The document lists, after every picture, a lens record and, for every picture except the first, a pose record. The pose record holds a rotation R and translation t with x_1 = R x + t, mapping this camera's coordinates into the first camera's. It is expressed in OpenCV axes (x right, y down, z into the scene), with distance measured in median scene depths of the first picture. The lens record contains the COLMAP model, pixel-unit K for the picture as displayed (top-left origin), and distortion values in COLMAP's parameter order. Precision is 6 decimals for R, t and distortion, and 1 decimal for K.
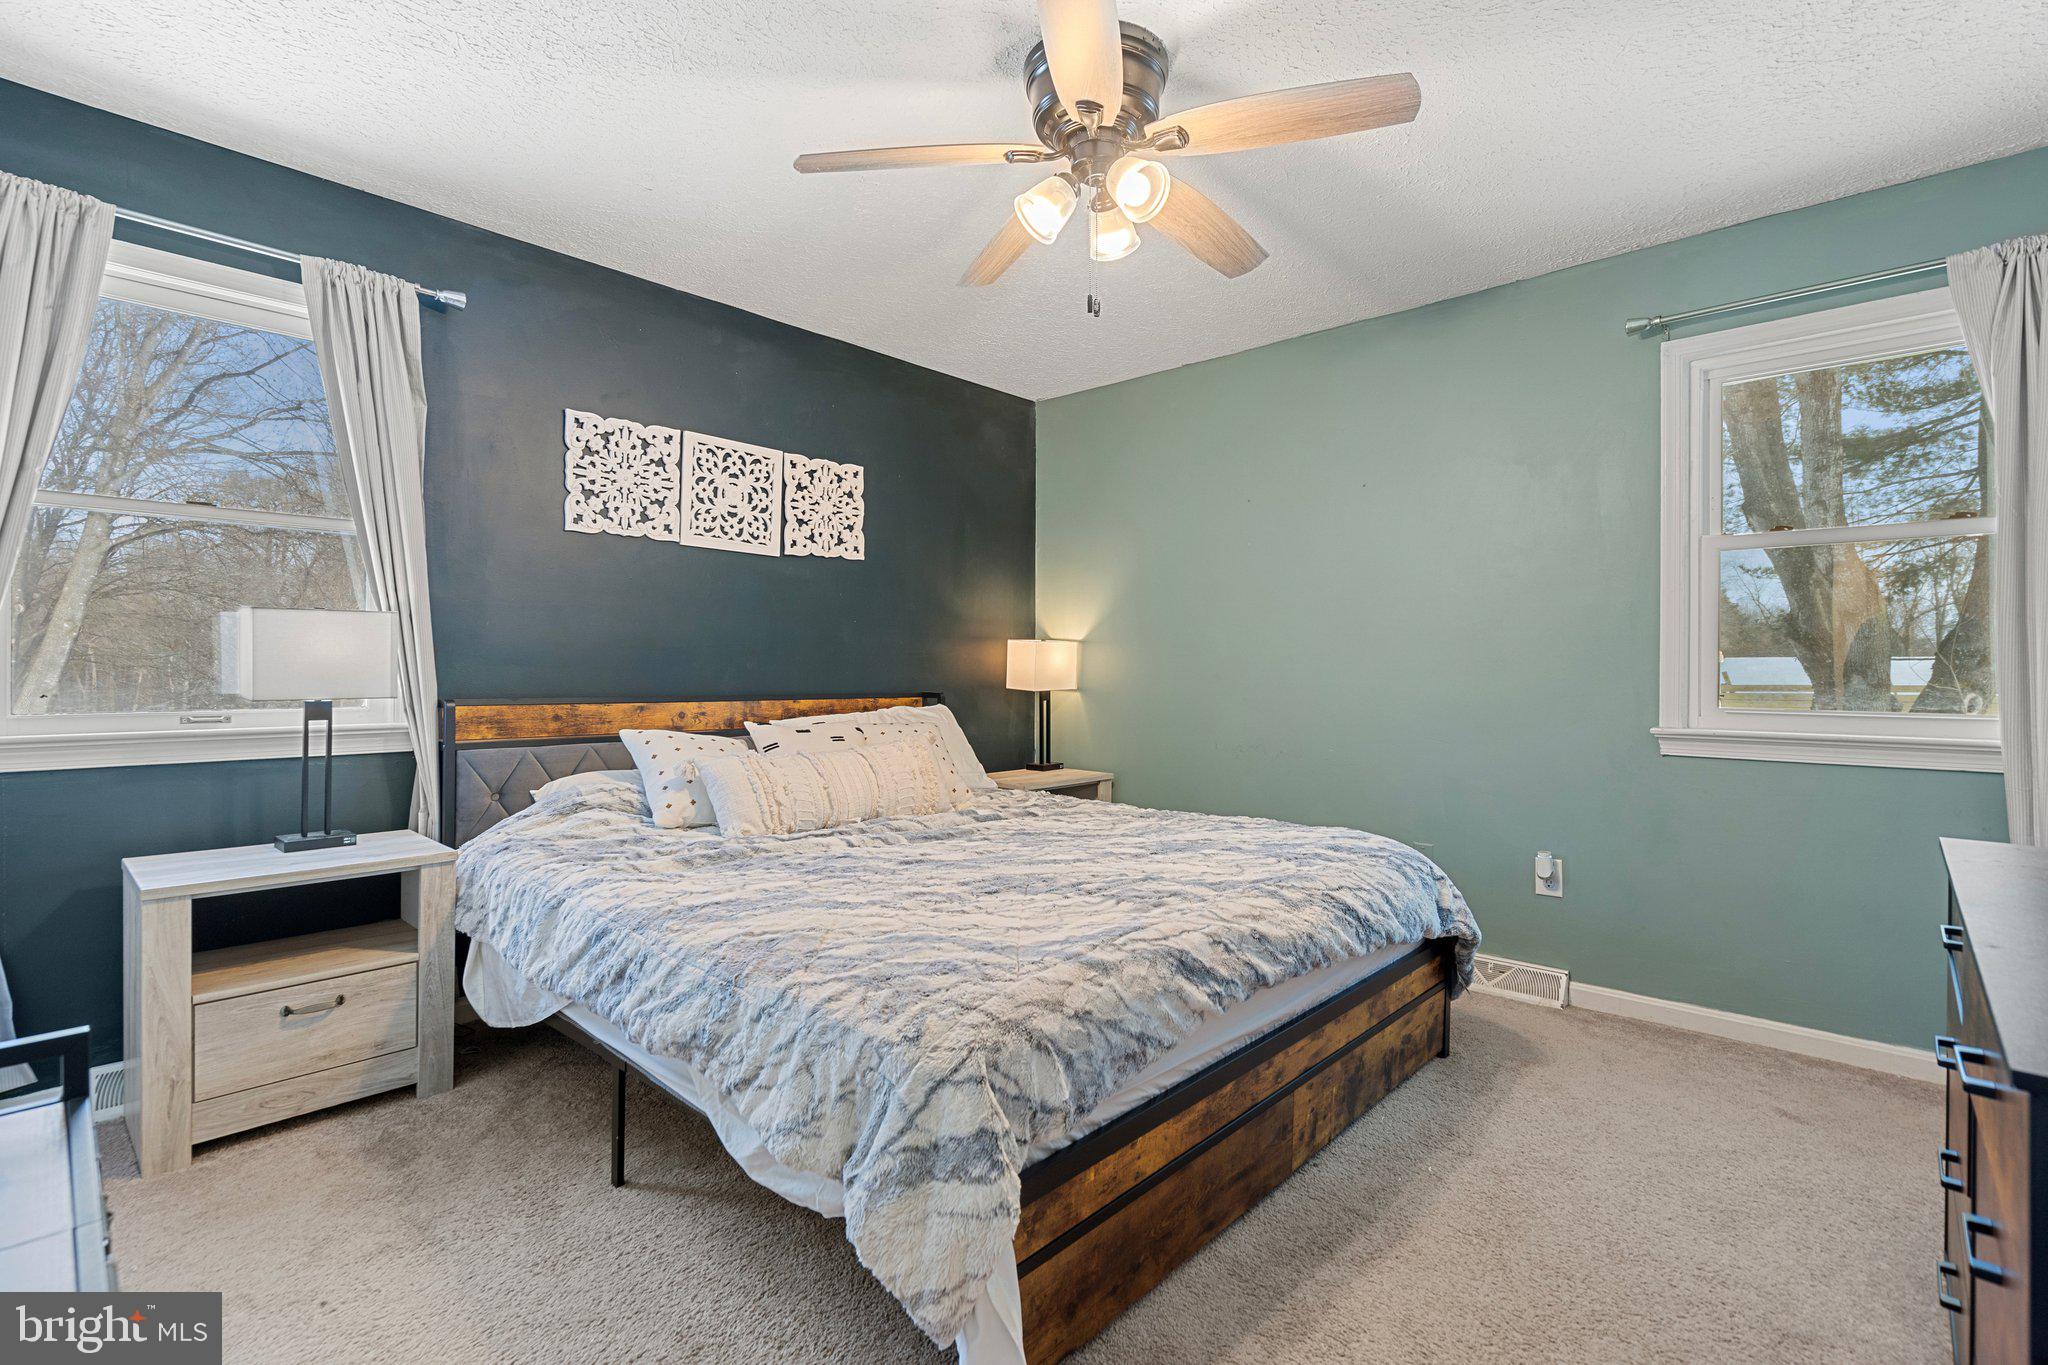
lens RADIAL K [[935.2, 0, 1024.0], [0, 935.2, 682.5], [0, 0, 1]] dist [-0.010065, 0.000257]
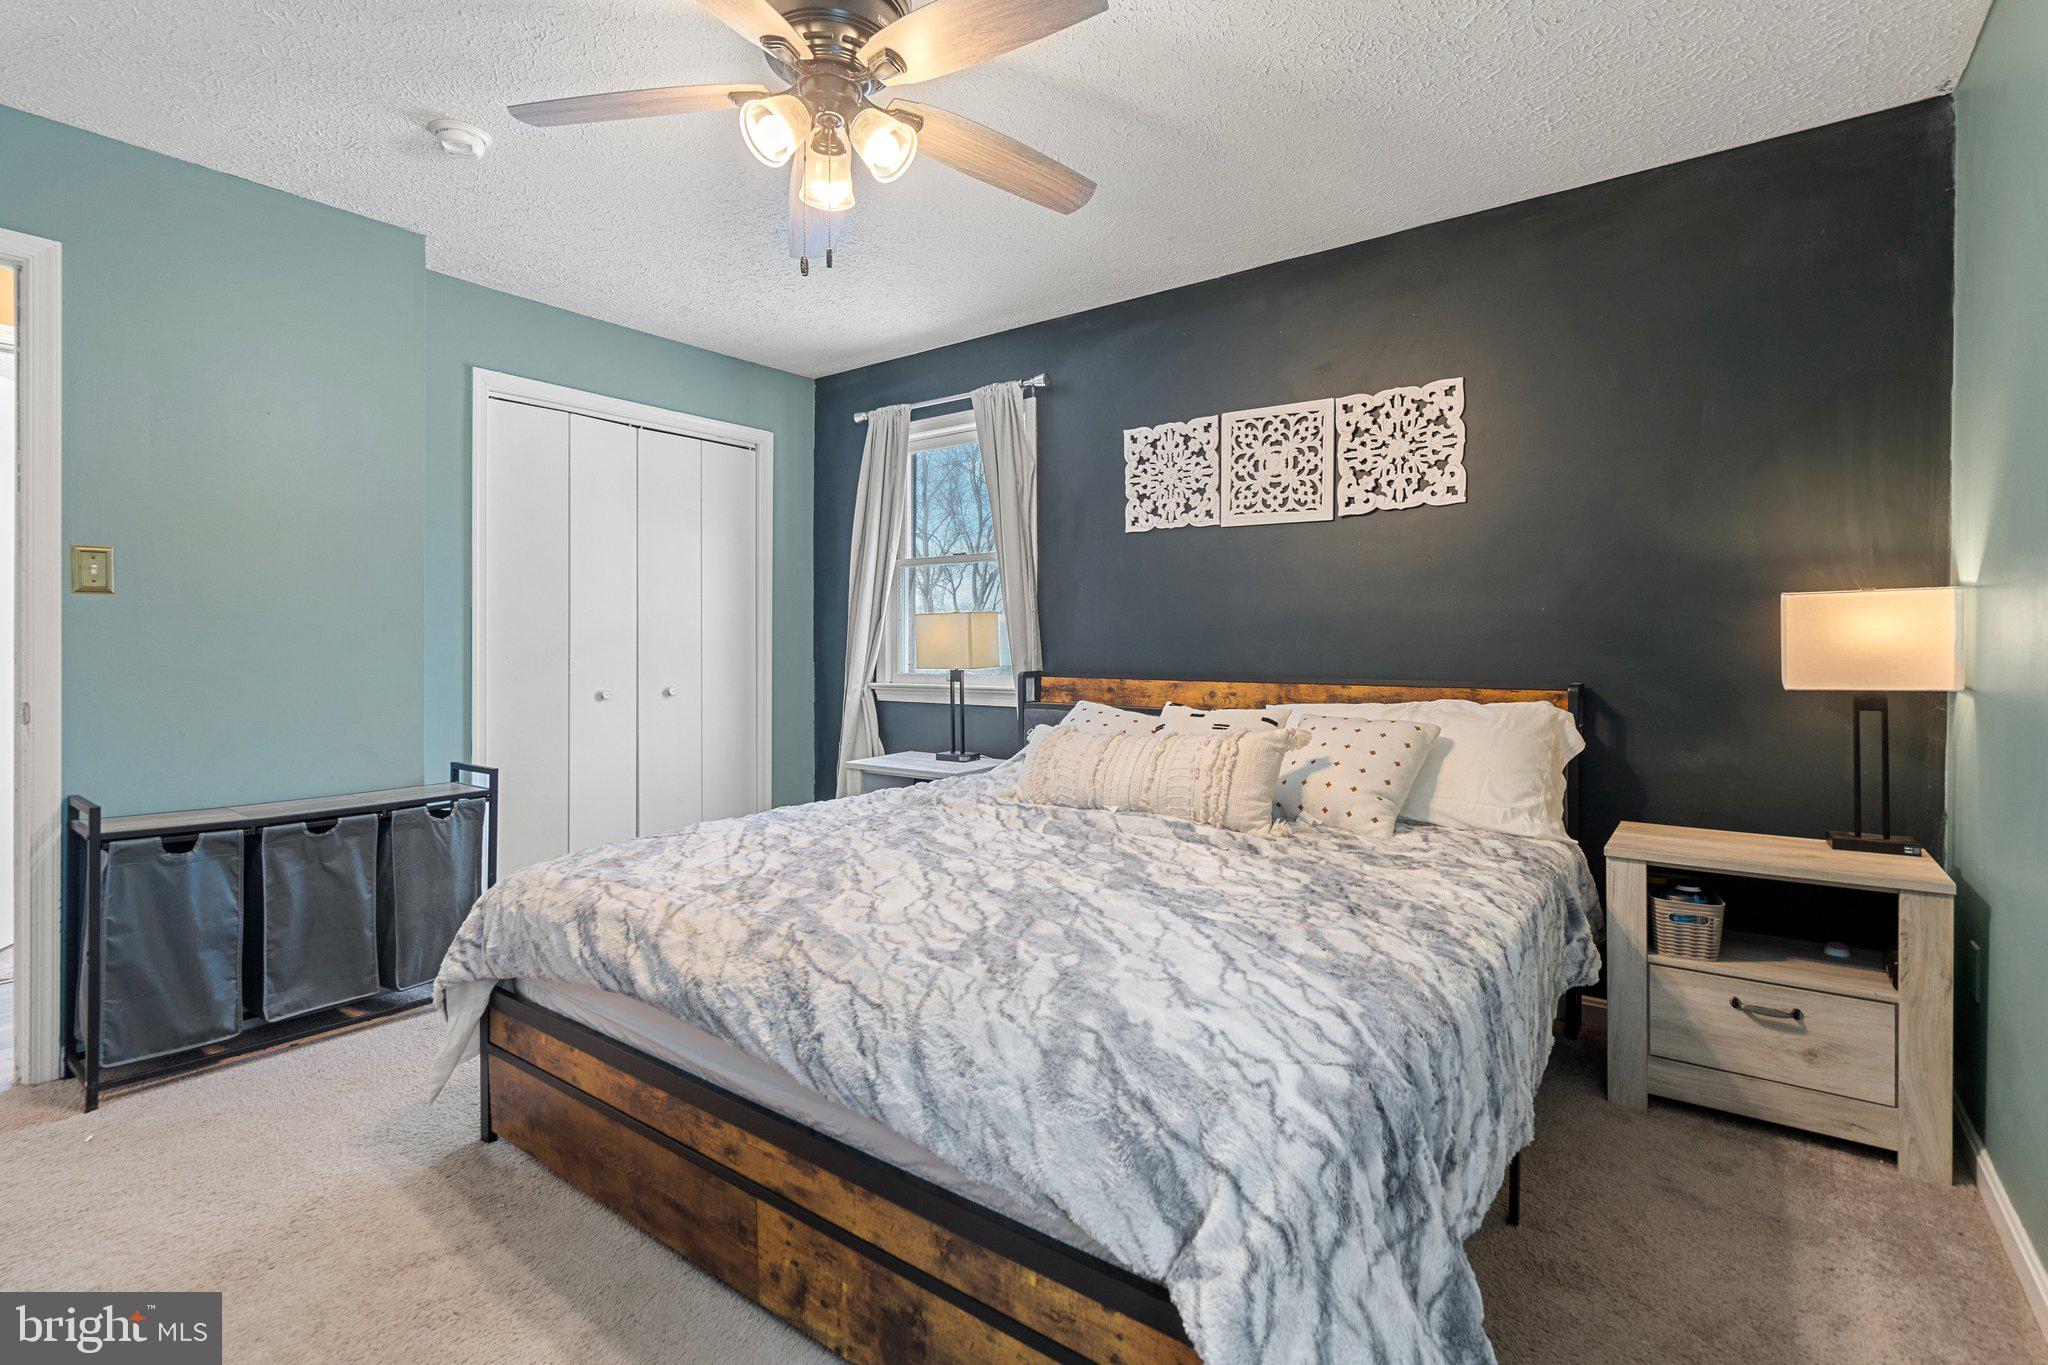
lens RADIAL K [[957.5, 0, 1015.0], [0, 957.5, 663.4], [0, 0, 1]] dist [0.000005, 0.000089]
pose [[0.102942, 0.010003, -0.994637, 0.619080], [-0.016003, 0.999837, 0.008399, -0.004253], [0.994559, 0.015052, 0.103085, 0.642864]]
